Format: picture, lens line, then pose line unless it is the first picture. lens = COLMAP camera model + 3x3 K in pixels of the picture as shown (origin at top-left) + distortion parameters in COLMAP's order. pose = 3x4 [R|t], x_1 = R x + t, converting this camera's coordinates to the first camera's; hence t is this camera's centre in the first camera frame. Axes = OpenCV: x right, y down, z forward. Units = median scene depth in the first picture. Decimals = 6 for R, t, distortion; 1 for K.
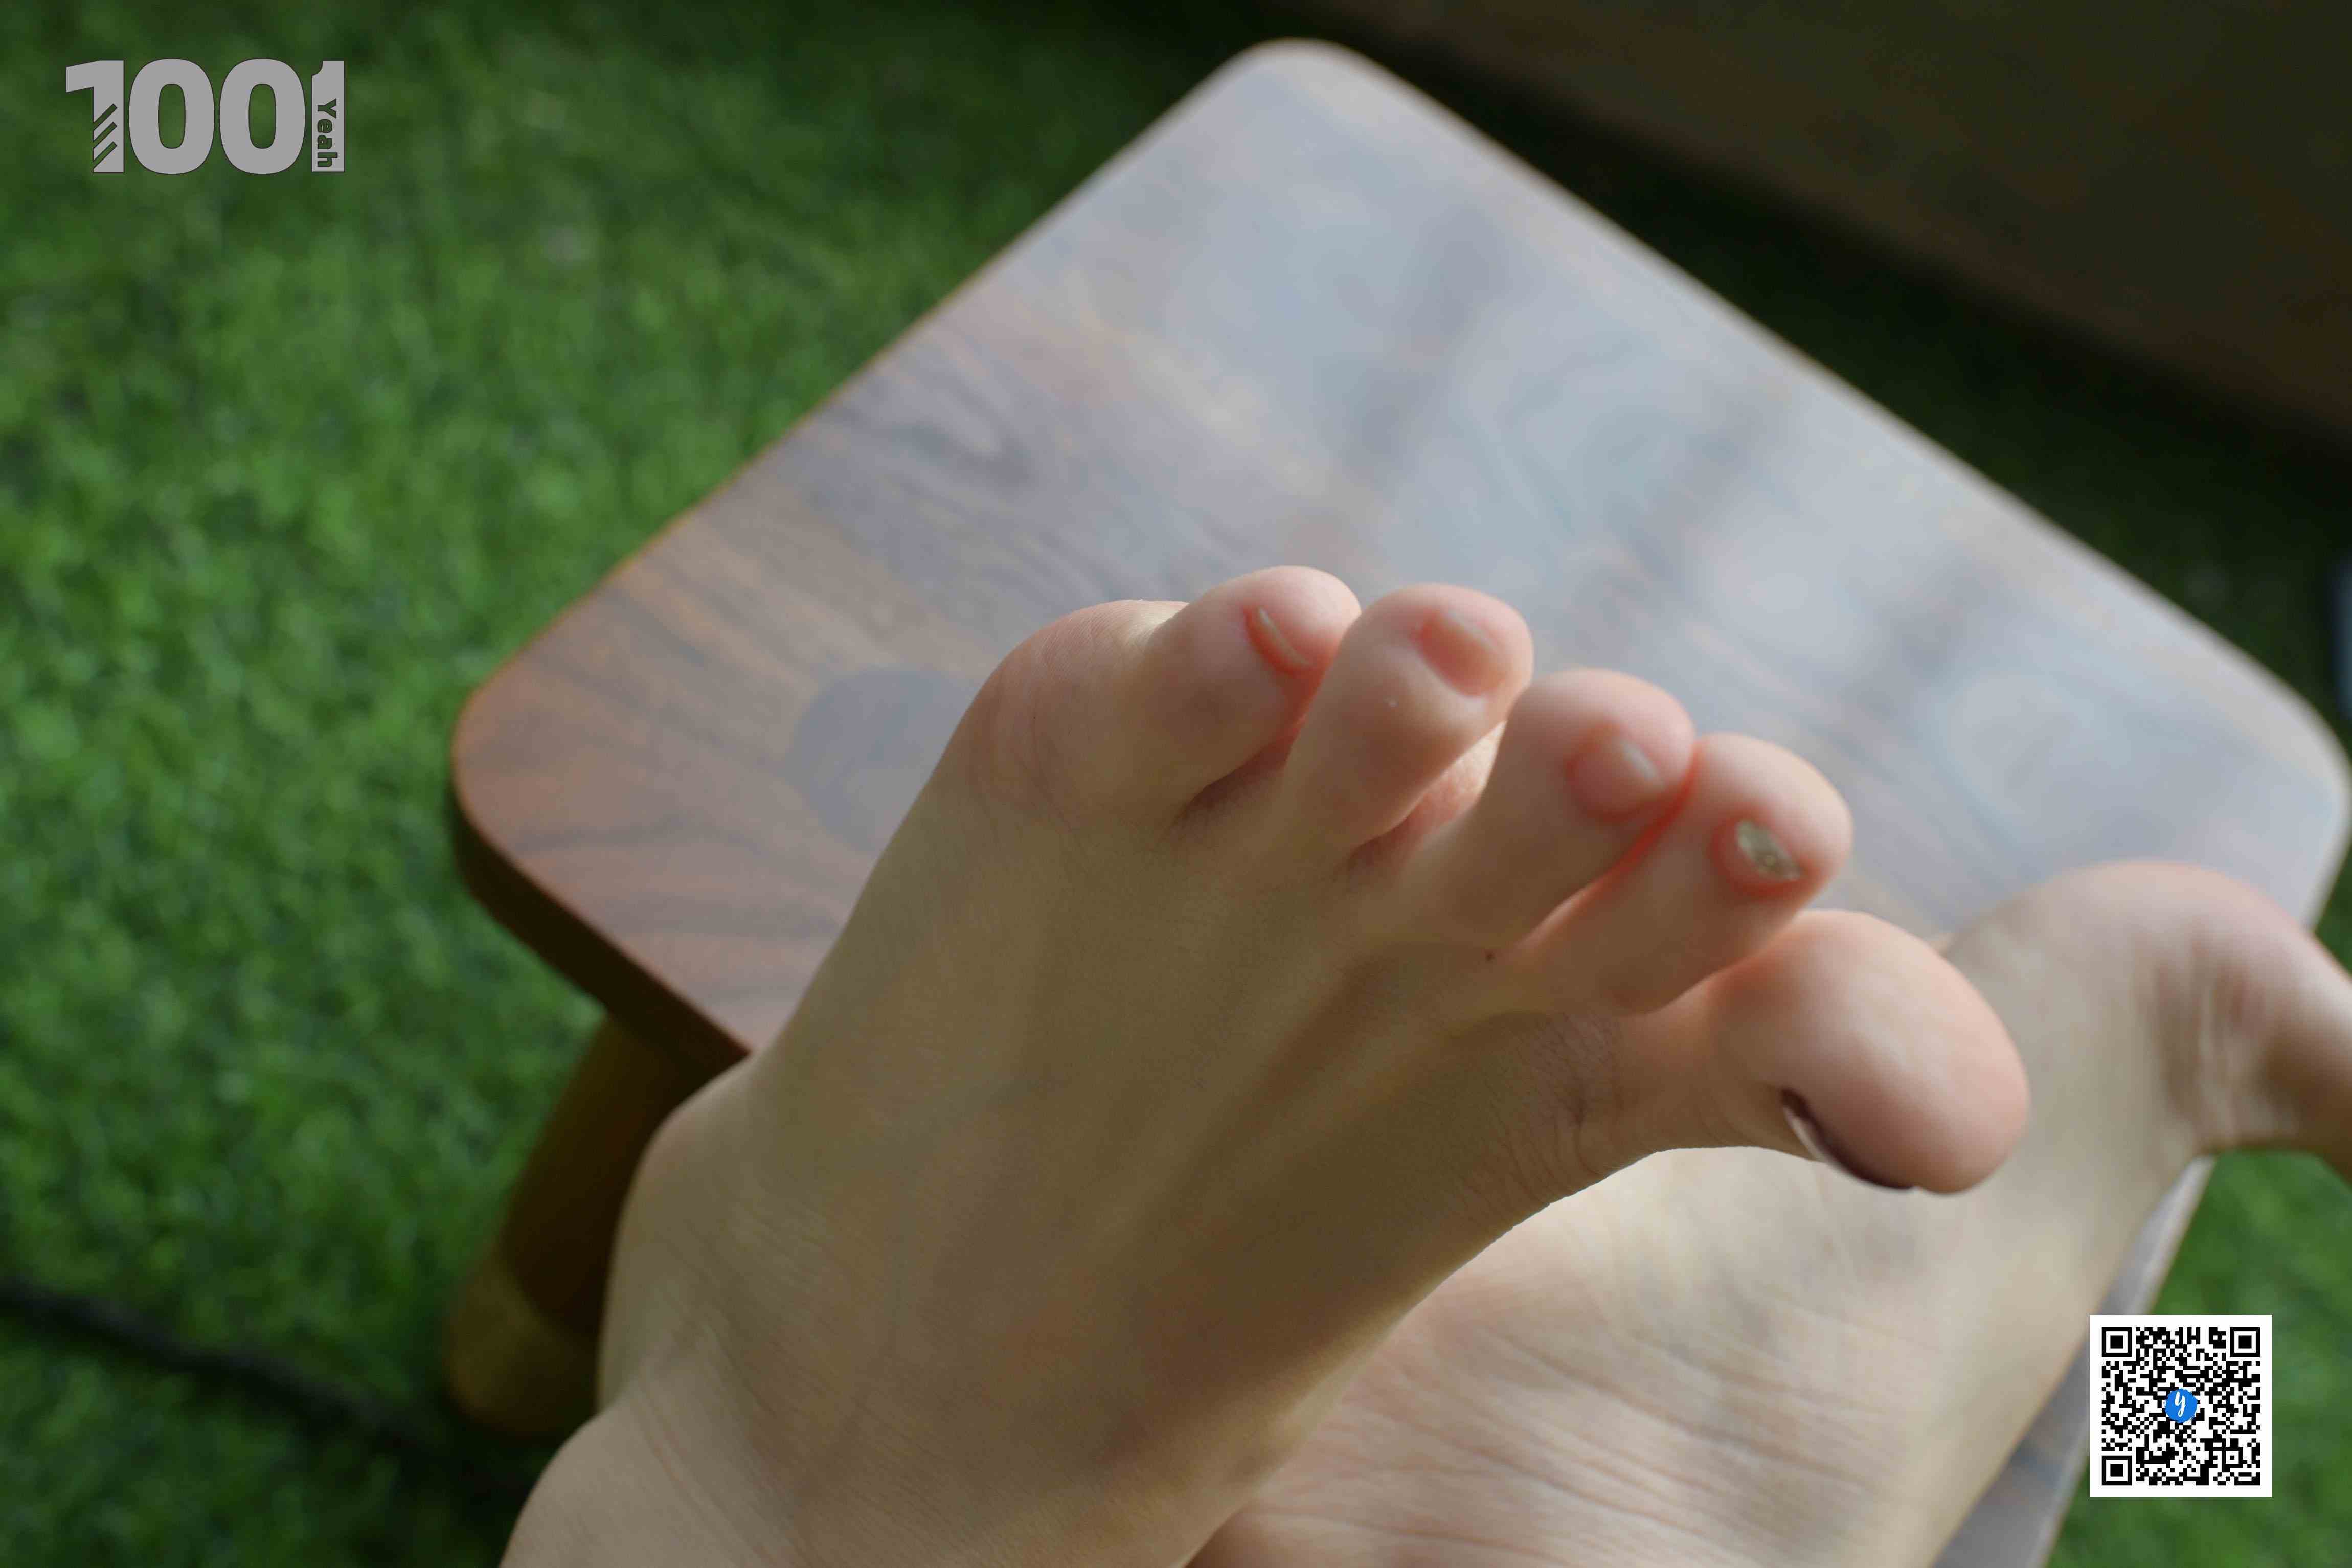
lens RADIAL K [[2387.2, 0, 1176.0], [0, 2387.2, 784.0], [0, 0, 1]] dist [-0.019076, -0.011340]
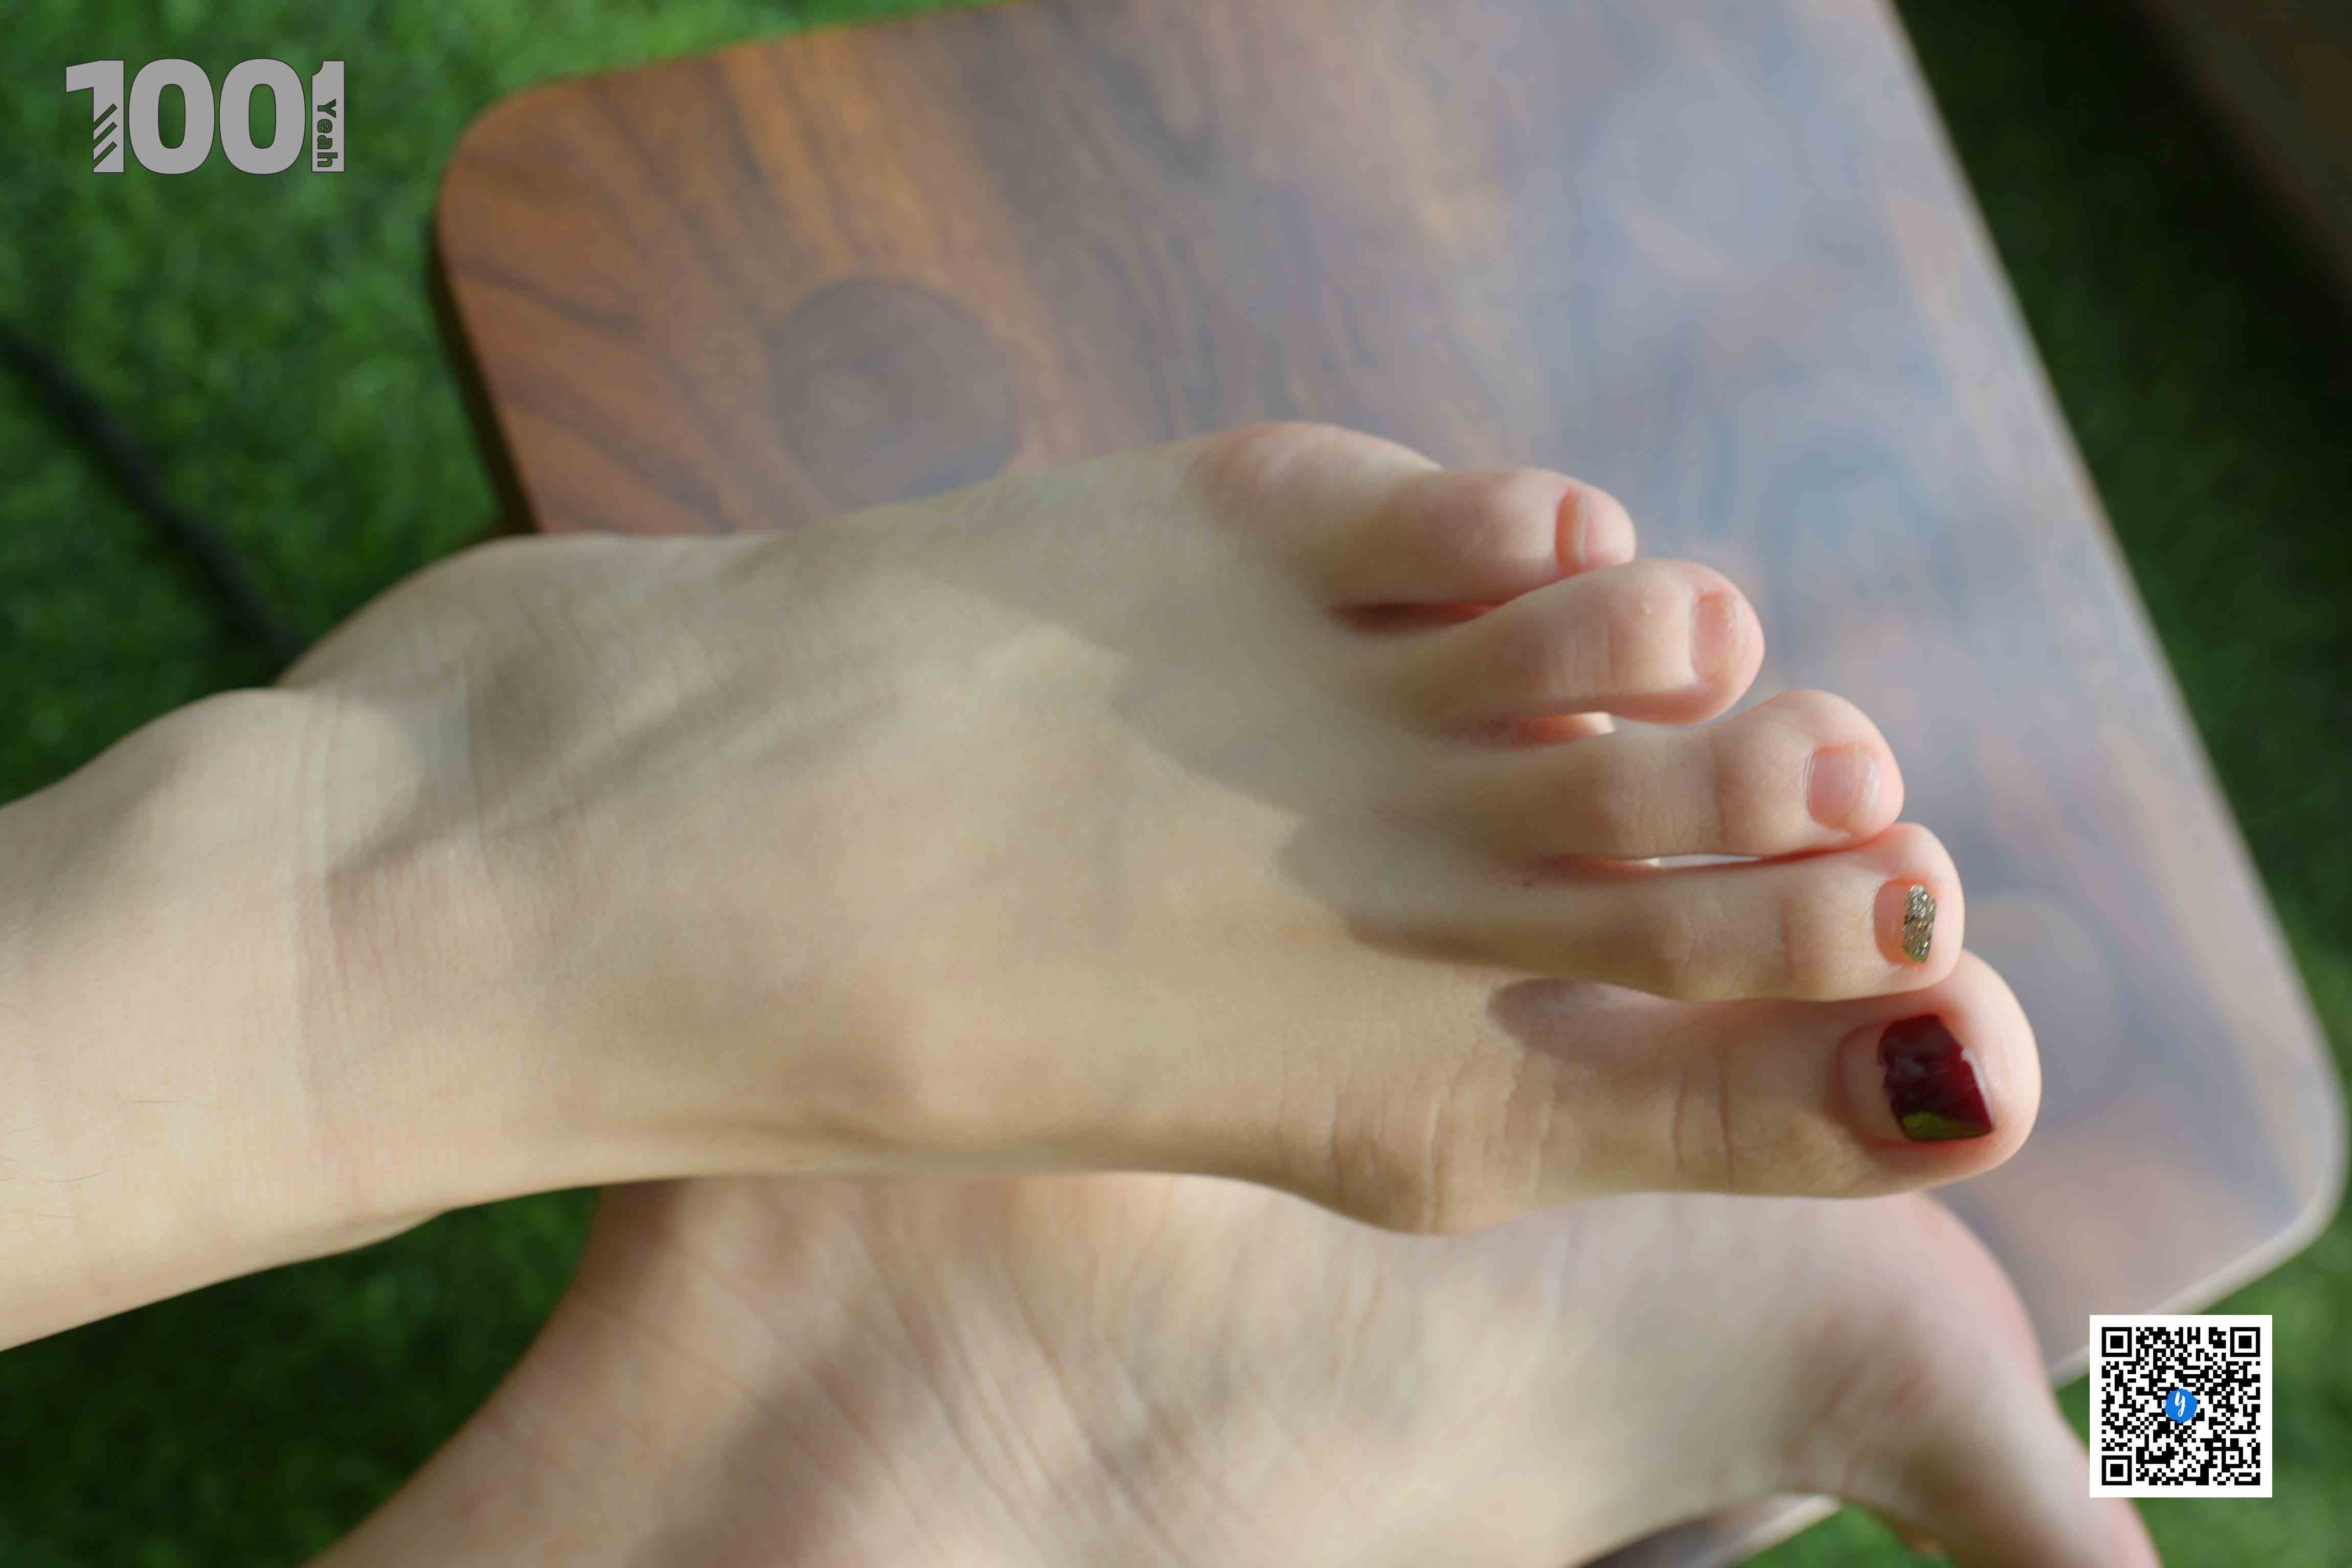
lens RADIAL K [[2387.2, 0, 1176.0], [0, 2387.2, 784.0], [0, 0, 1]] dist [-0.019076, -0.011340]
pose [[0.848495, 0.525683, -0.060946, 0.078639], [-0.506888, 0.840398, 0.191825, -0.074700], [0.152058, -0.131869, 0.979535, 0.049463]]
